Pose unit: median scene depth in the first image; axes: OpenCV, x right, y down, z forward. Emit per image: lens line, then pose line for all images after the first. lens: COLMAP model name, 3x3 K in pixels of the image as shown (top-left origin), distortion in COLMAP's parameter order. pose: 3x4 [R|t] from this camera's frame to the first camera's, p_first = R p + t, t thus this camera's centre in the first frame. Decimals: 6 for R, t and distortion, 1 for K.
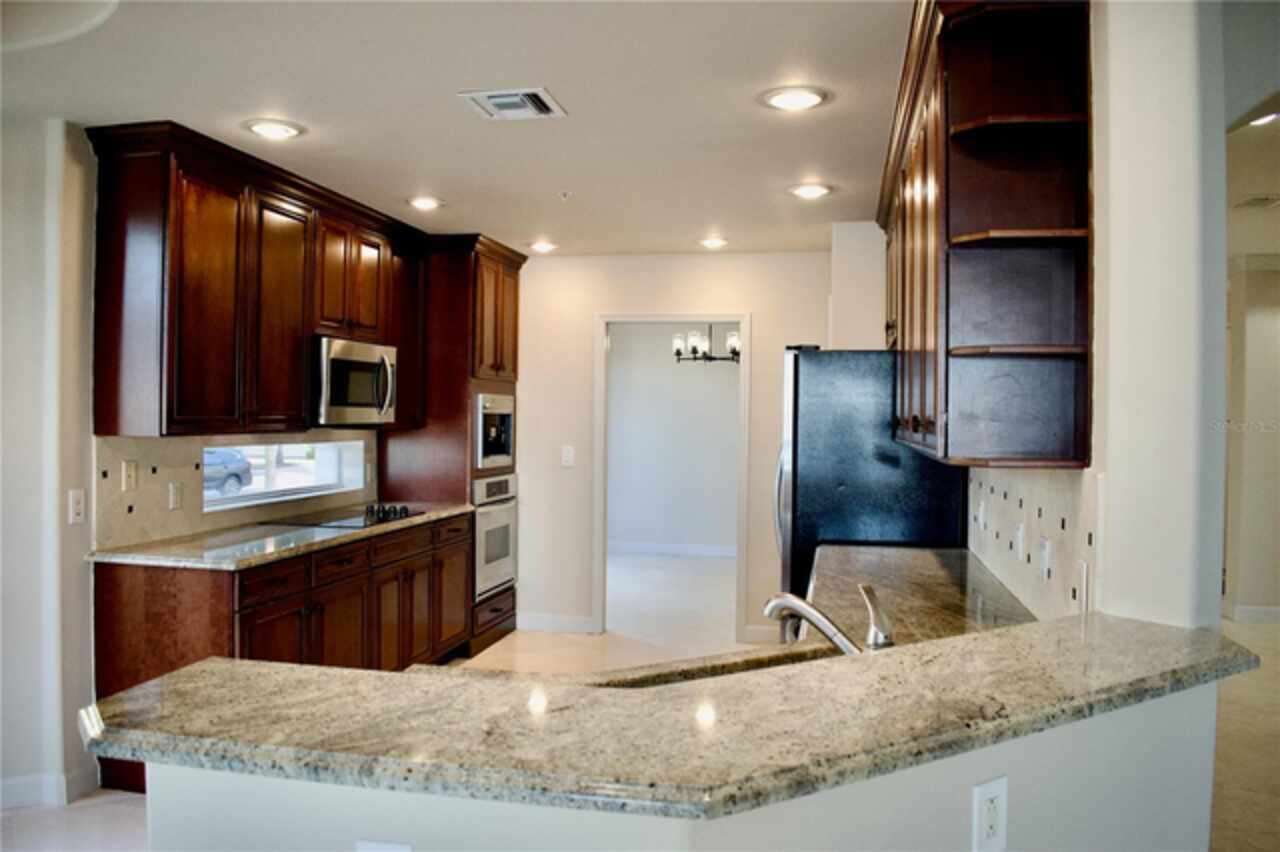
lens RADIAL K [[1001.1, 0, 640.0], [0, 1001.1, 426.0], [0, 0, 1]] dist [-0.064116, 0.001541]
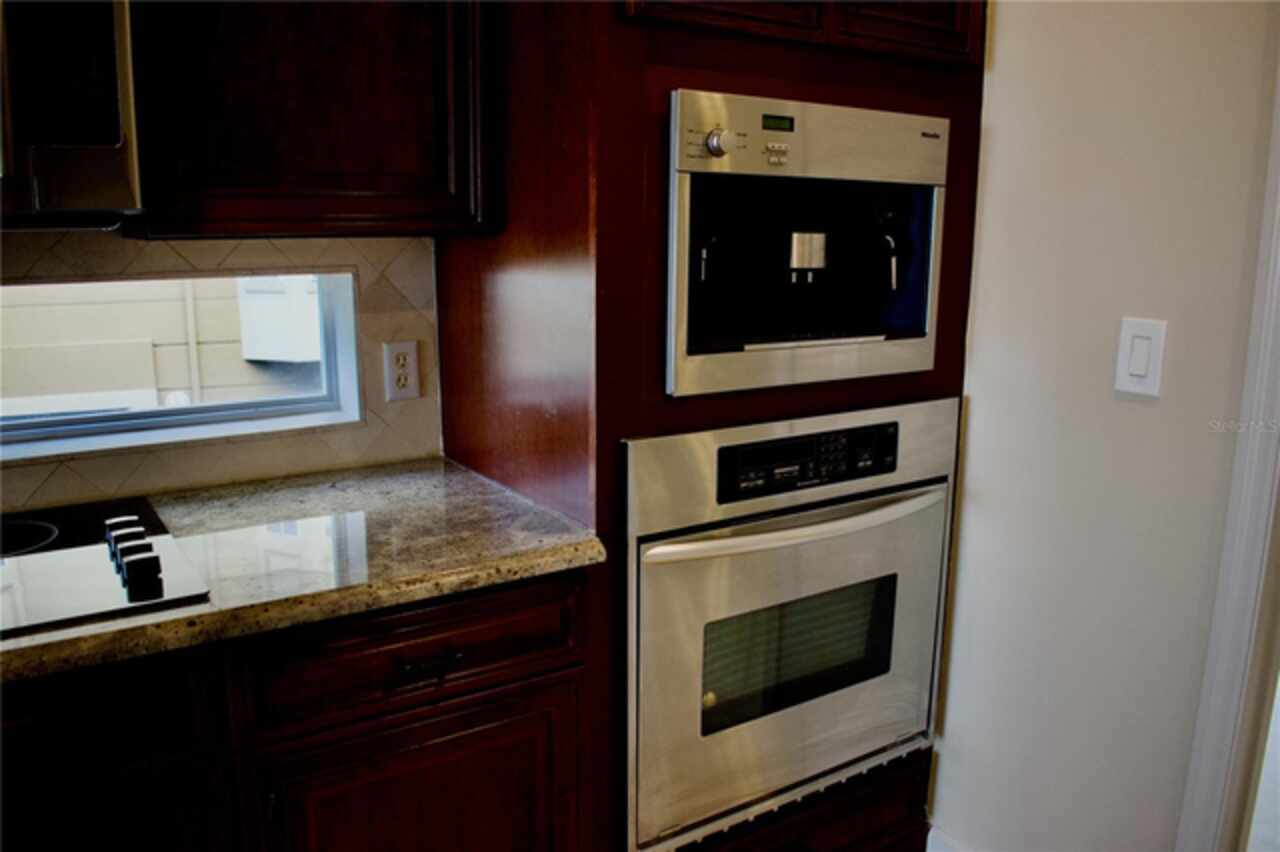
lens RADIAL K [[1001.1, 0, 640.0], [0, 1001.1, 426.0], [0, 0, 1]] dist [-0.064116, 0.001541]
pose [[0.705551, 0.139407, -0.694811, 0.013546], [-0.008993, 0.982142, 0.187925, 0.002154], [0.708602, -0.126342, 0.694206, 0.806770]]
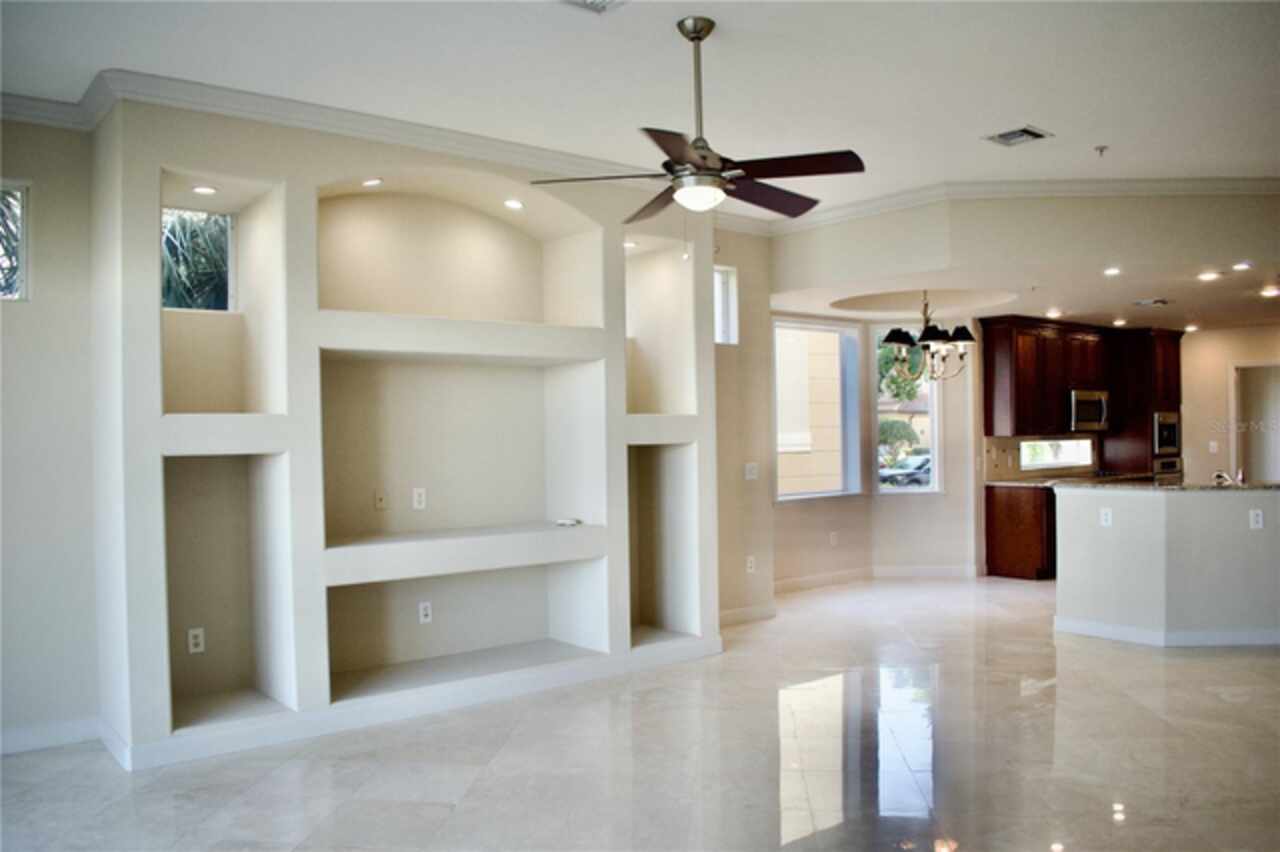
lens RADIAL K [[1001.1, 0, 640.0], [0, 1001.1, 426.0], [0, 0, 1]] dist [-0.064116, 0.001541]
pose [[0.775352, -0.027623, -0.630925, 0.248392], [0.017463, 0.999599, -0.022303, 0.015716], [0.631288, 0.006274, 0.775523, -1.013646]]
